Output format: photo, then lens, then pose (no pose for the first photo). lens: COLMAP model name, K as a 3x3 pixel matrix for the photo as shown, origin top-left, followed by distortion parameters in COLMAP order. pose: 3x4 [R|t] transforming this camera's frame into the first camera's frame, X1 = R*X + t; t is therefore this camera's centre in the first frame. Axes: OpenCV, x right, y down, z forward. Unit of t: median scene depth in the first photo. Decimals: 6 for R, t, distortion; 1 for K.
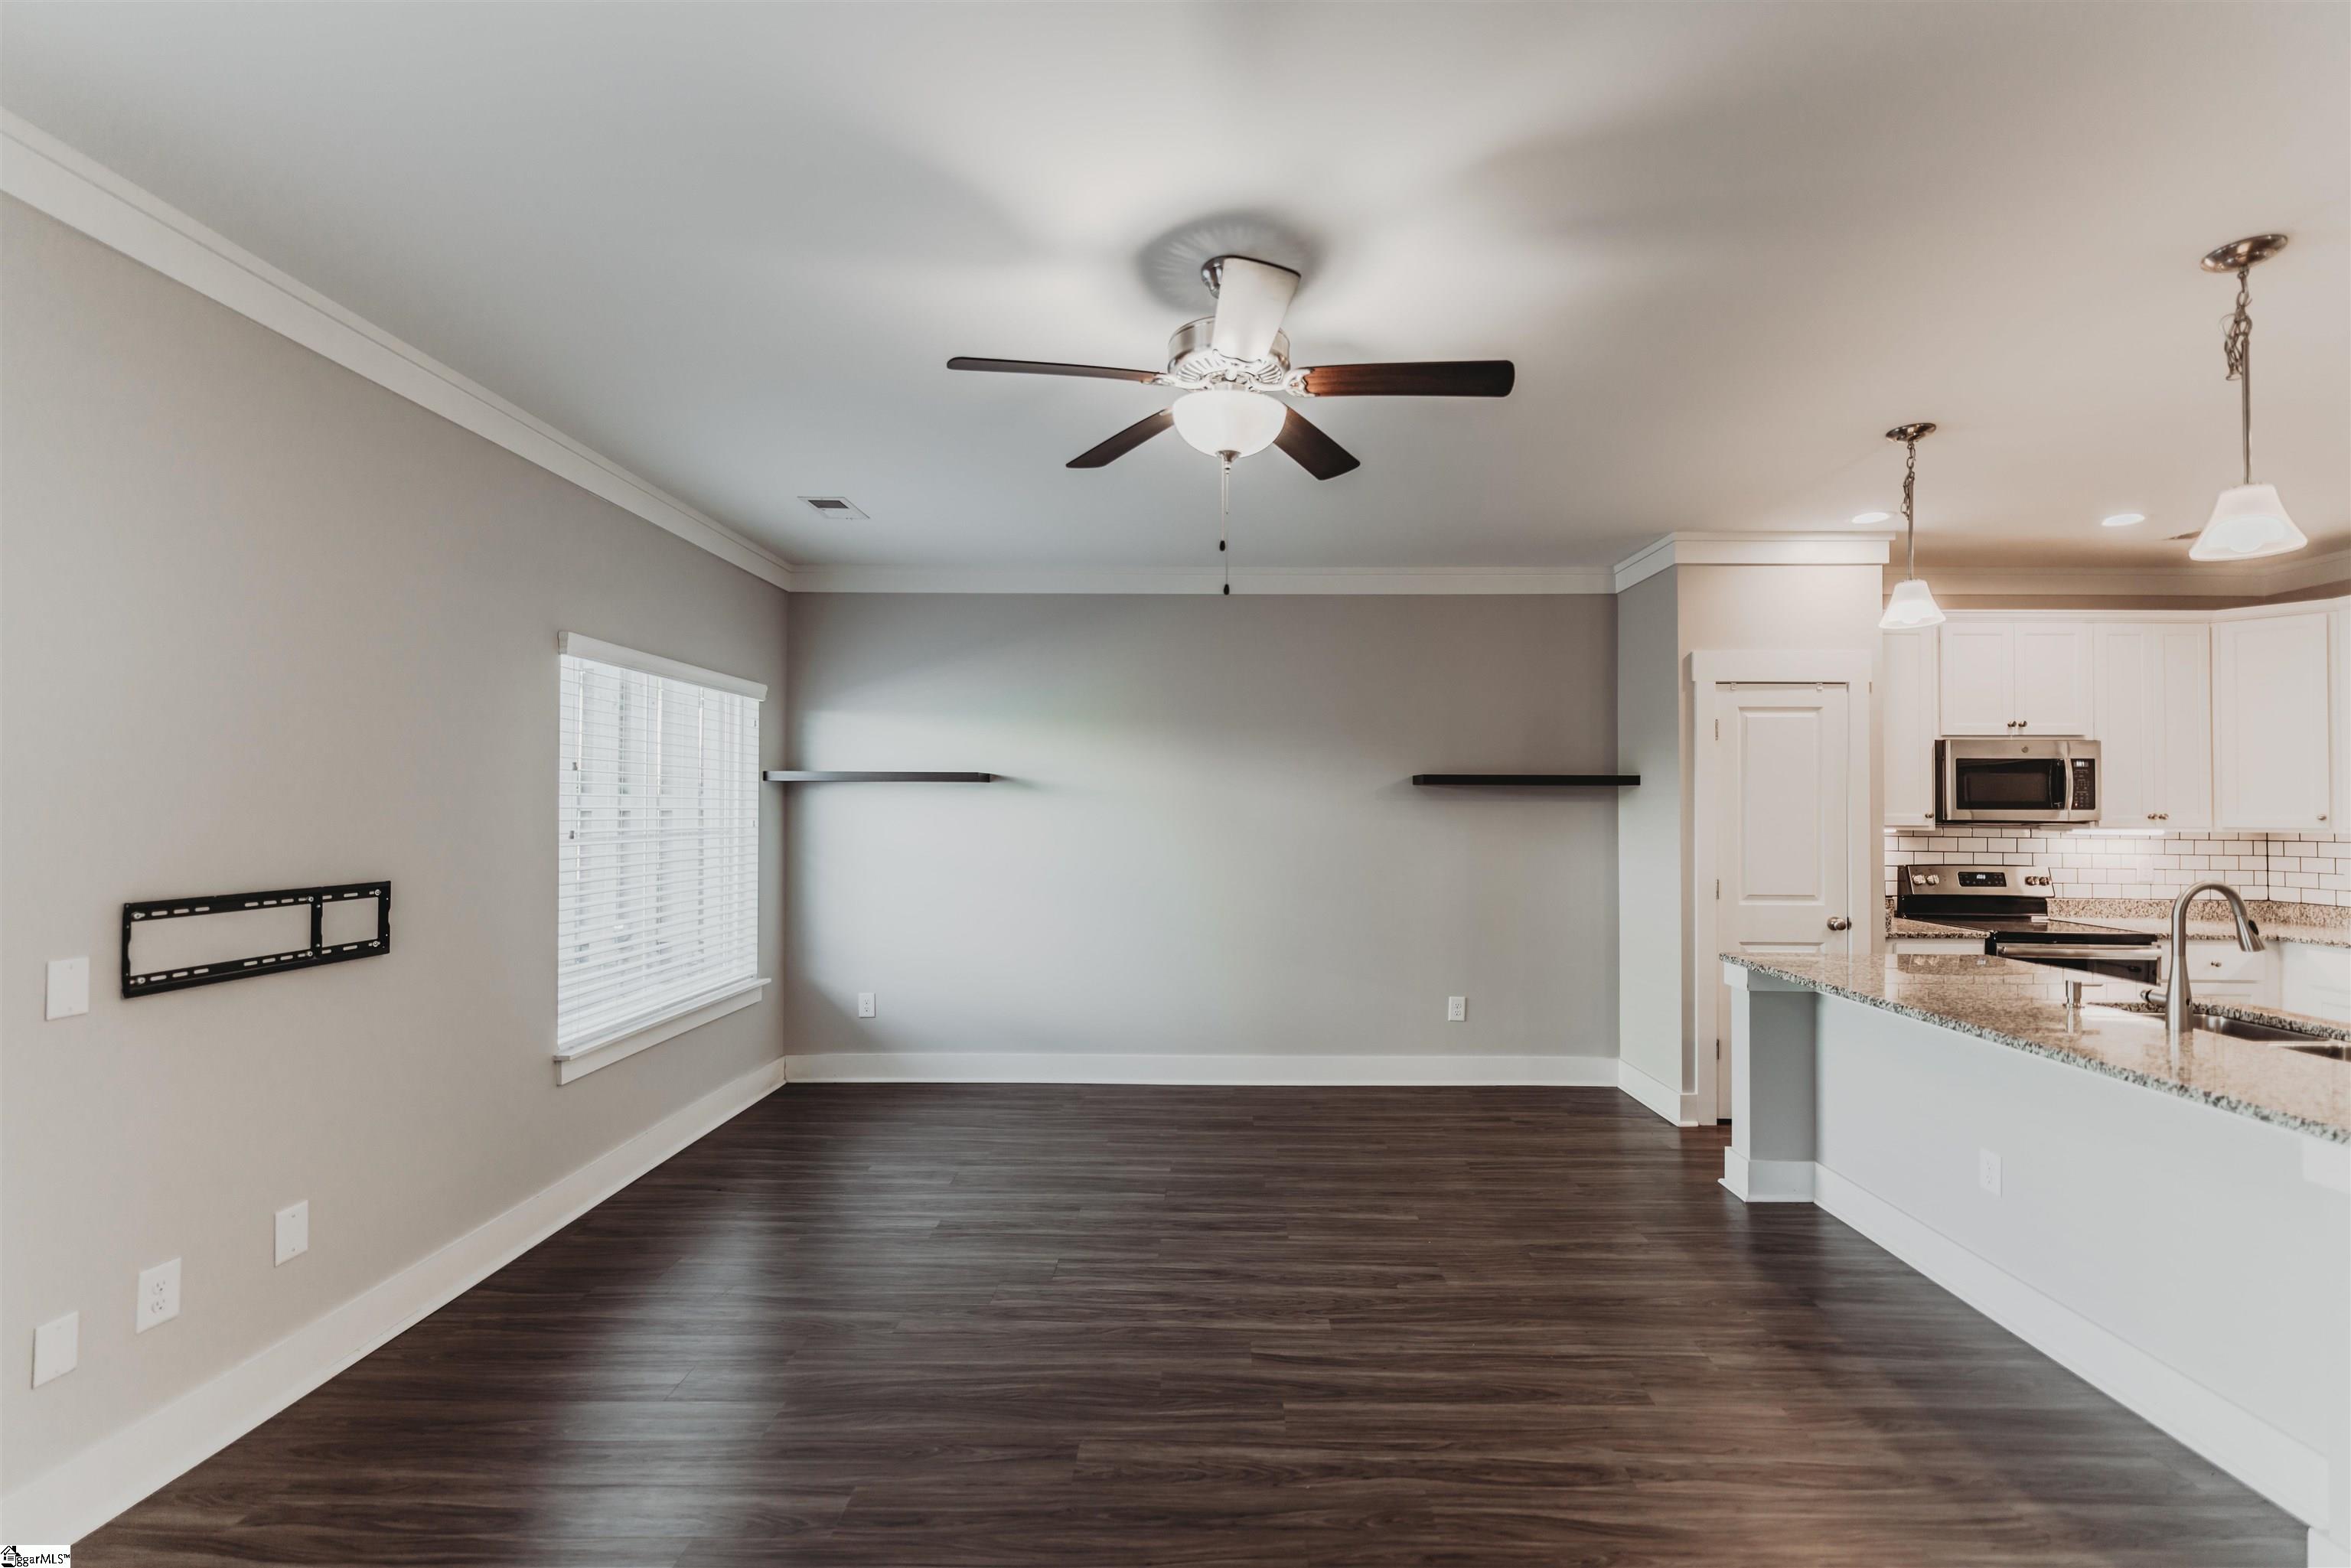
lens RADIAL K [[970.1, 0, 1205.0], [0, 970.1, 794.2], [0, 0, 1]] dist [0.008346, -0.004867]
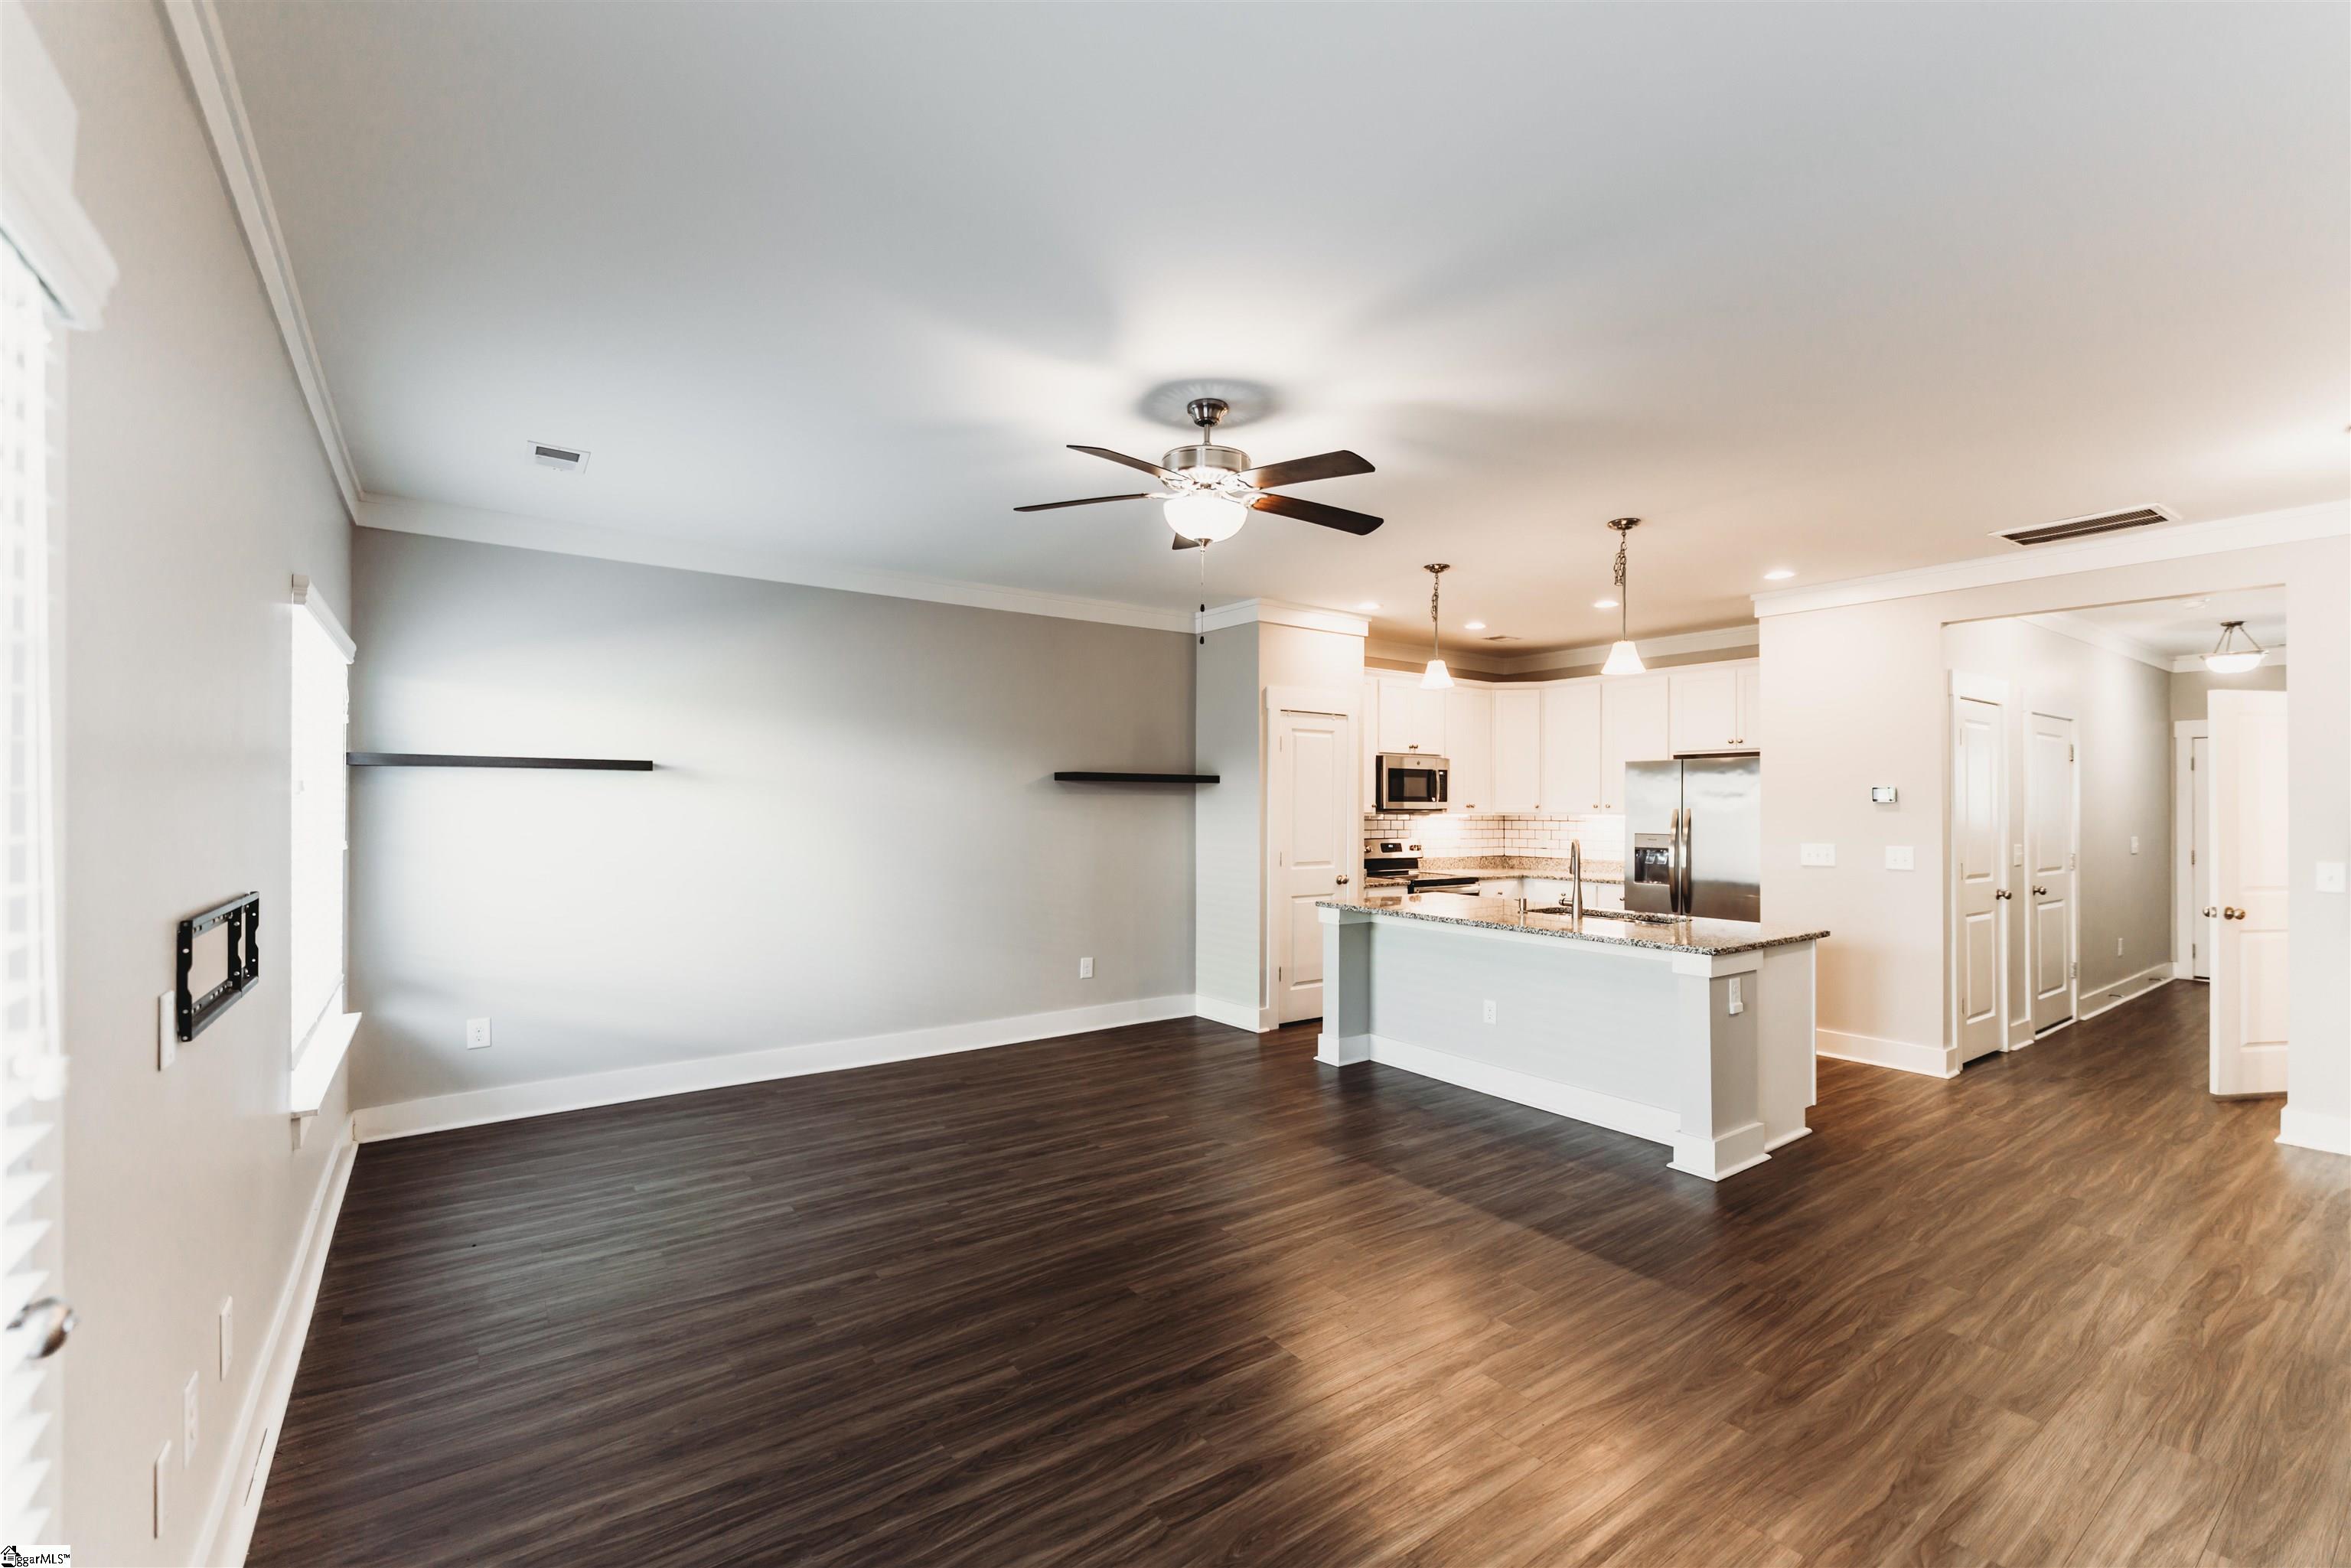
lens RADIAL K [[989.1, 0, 1171.2], [0, 989.1, 795.5], [0, 0, 1]] dist [0.011333, -0.005051]
pose [[0.809277, 0.004396, 0.587411, -0.556576], [-0.010725, 0.999916, 0.007292, -0.002041], [-0.587330, -0.012201, 0.809256, -0.067895]]
